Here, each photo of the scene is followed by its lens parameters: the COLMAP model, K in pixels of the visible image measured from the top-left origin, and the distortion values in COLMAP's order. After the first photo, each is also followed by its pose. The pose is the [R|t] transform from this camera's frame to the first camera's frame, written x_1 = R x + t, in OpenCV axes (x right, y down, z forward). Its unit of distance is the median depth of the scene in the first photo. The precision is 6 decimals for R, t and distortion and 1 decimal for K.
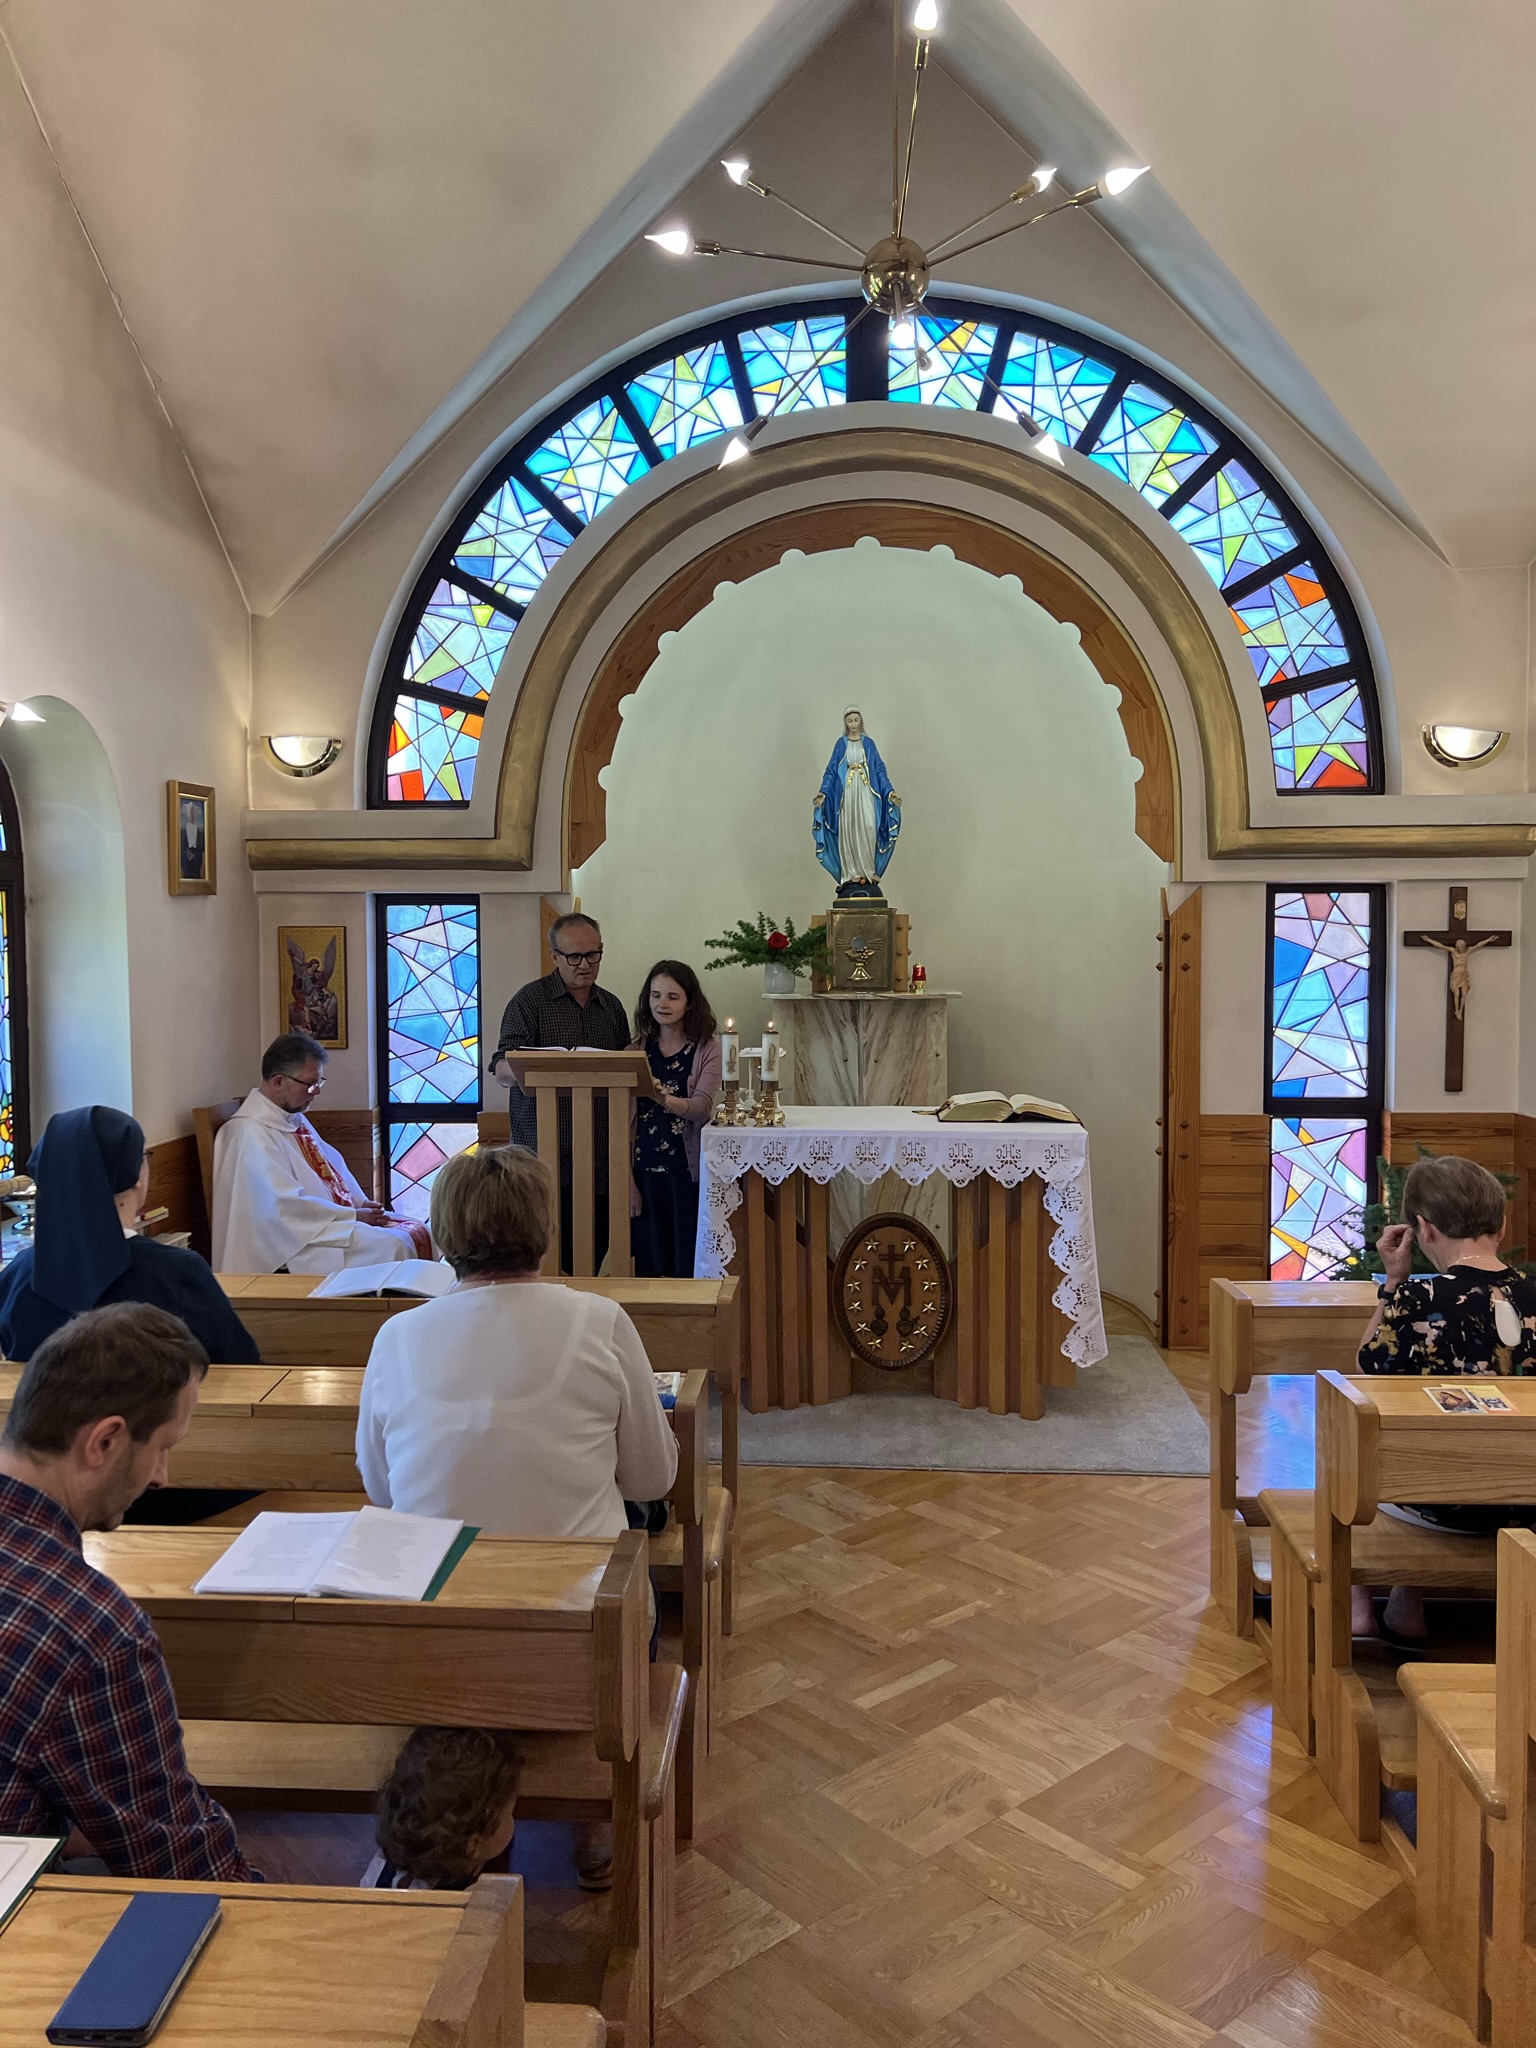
lens RADIAL K [[1524.3, 0, 761.4], [0, 1524.3, 1013.3], [0, 0, 1]] dist [0.064228, -0.073137]
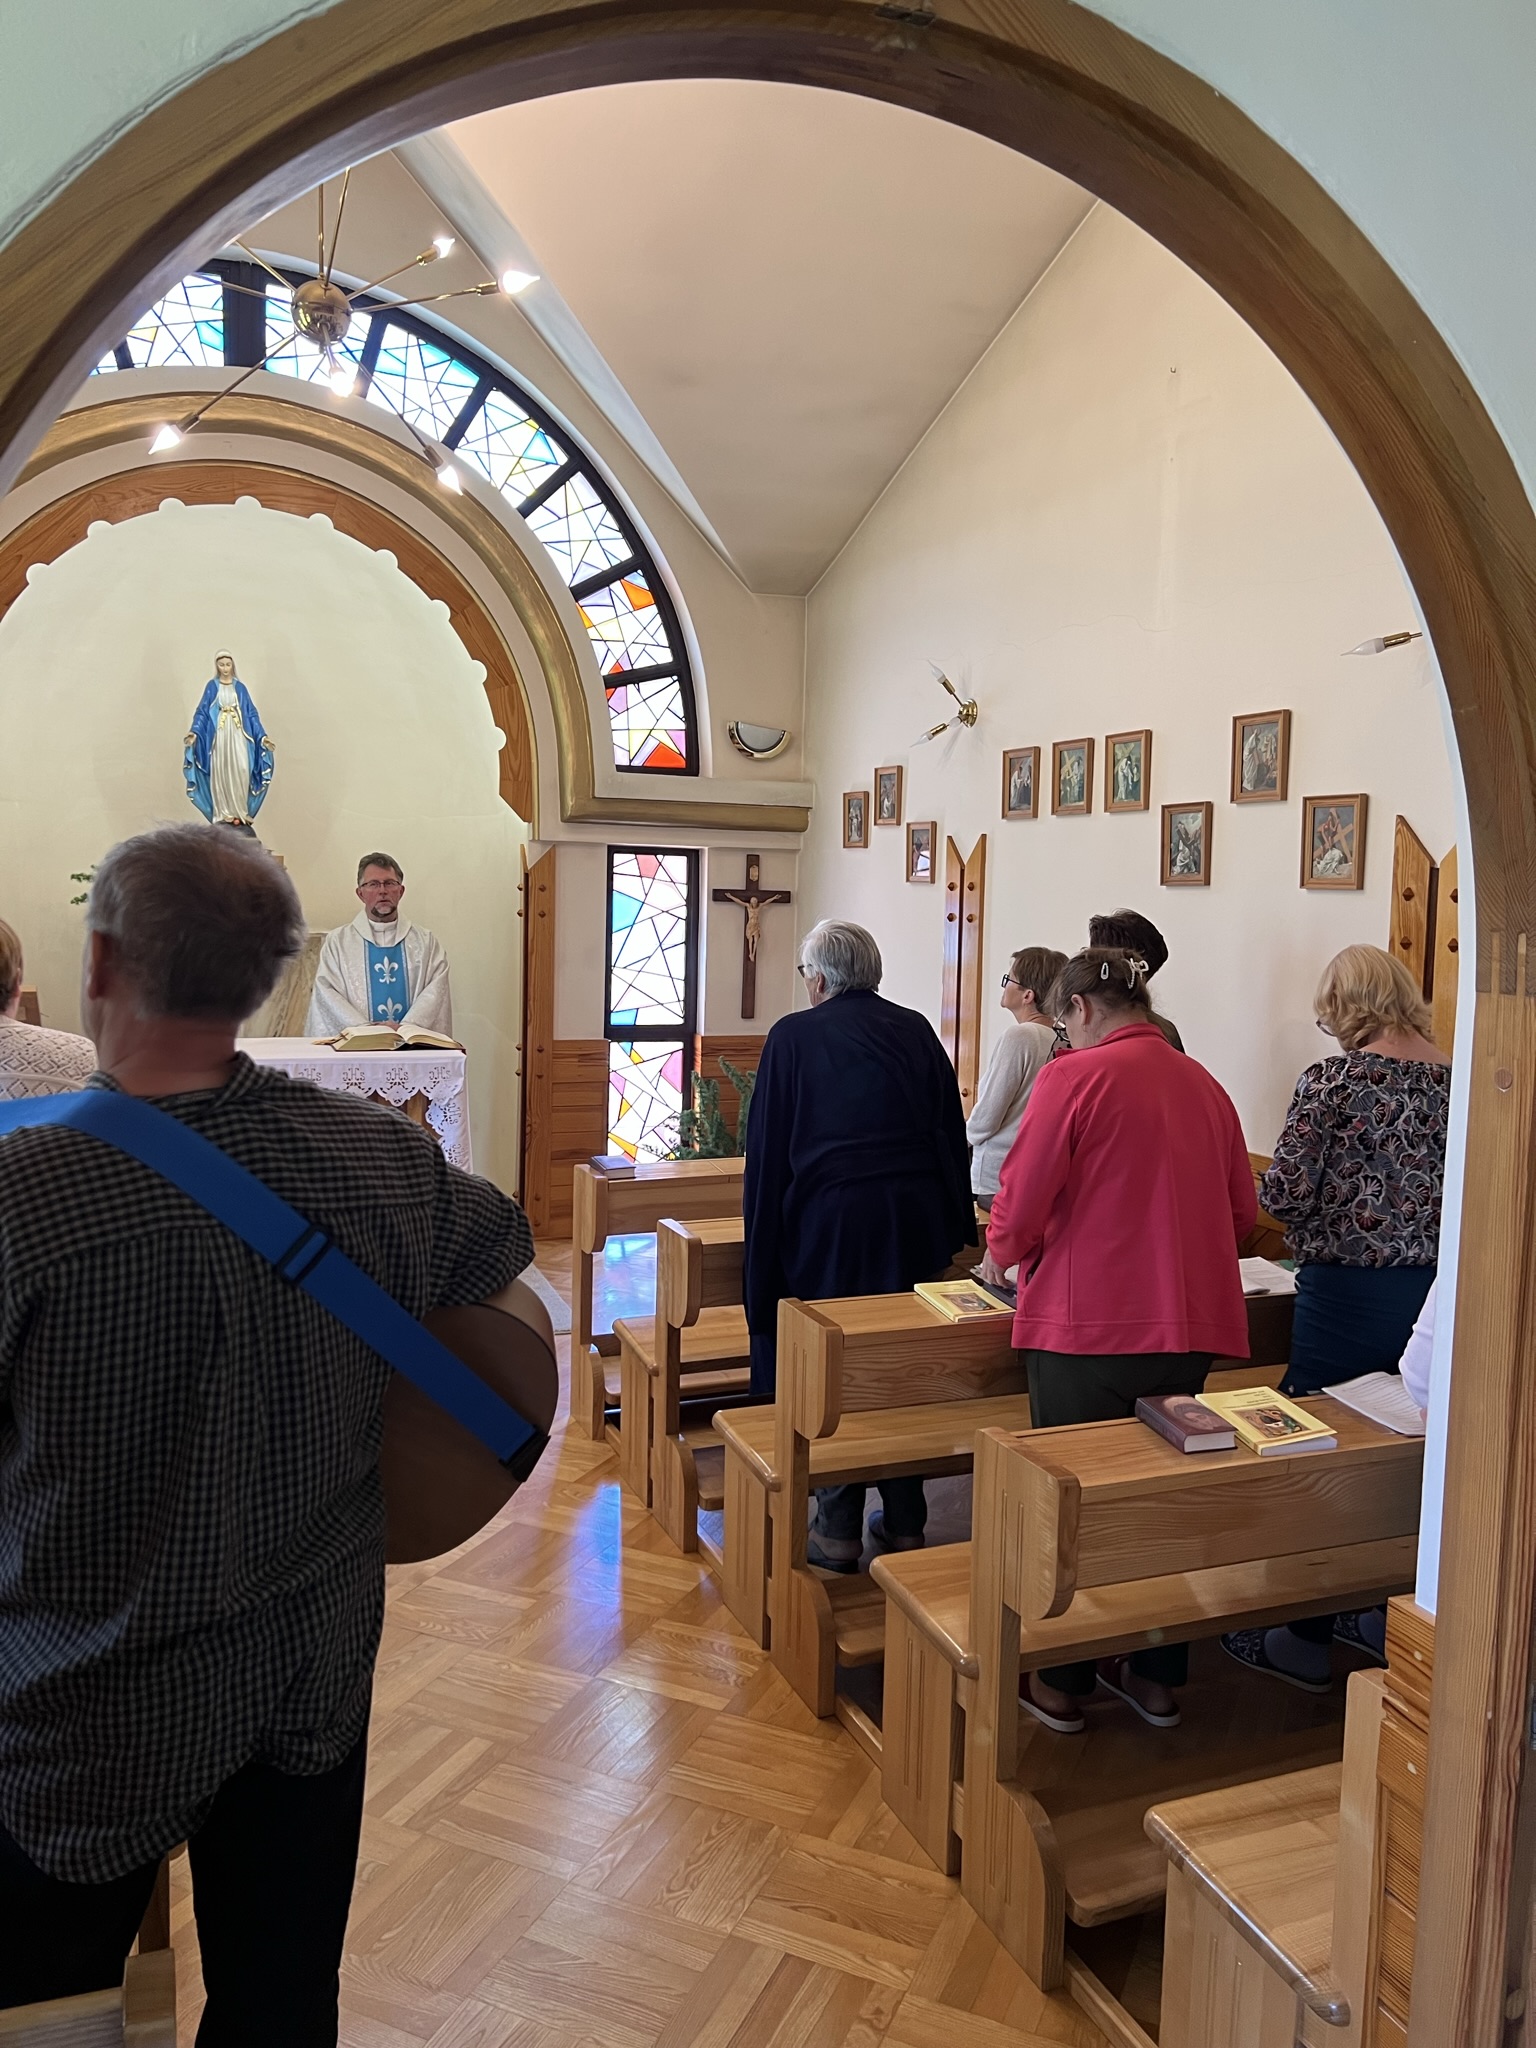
lens RADIAL K [[1524.3, 0, 757.7], [0, 1524.3, 1029.4], [0, 0, 1]] dist [0.064228, -0.073137]
pose [[0.908184, -0.010950, 0.418429, -0.059278], [-0.011669, 0.998607, 0.051461, -0.004132], [-0.418409, -0.051618, 0.906791, -0.122291]]
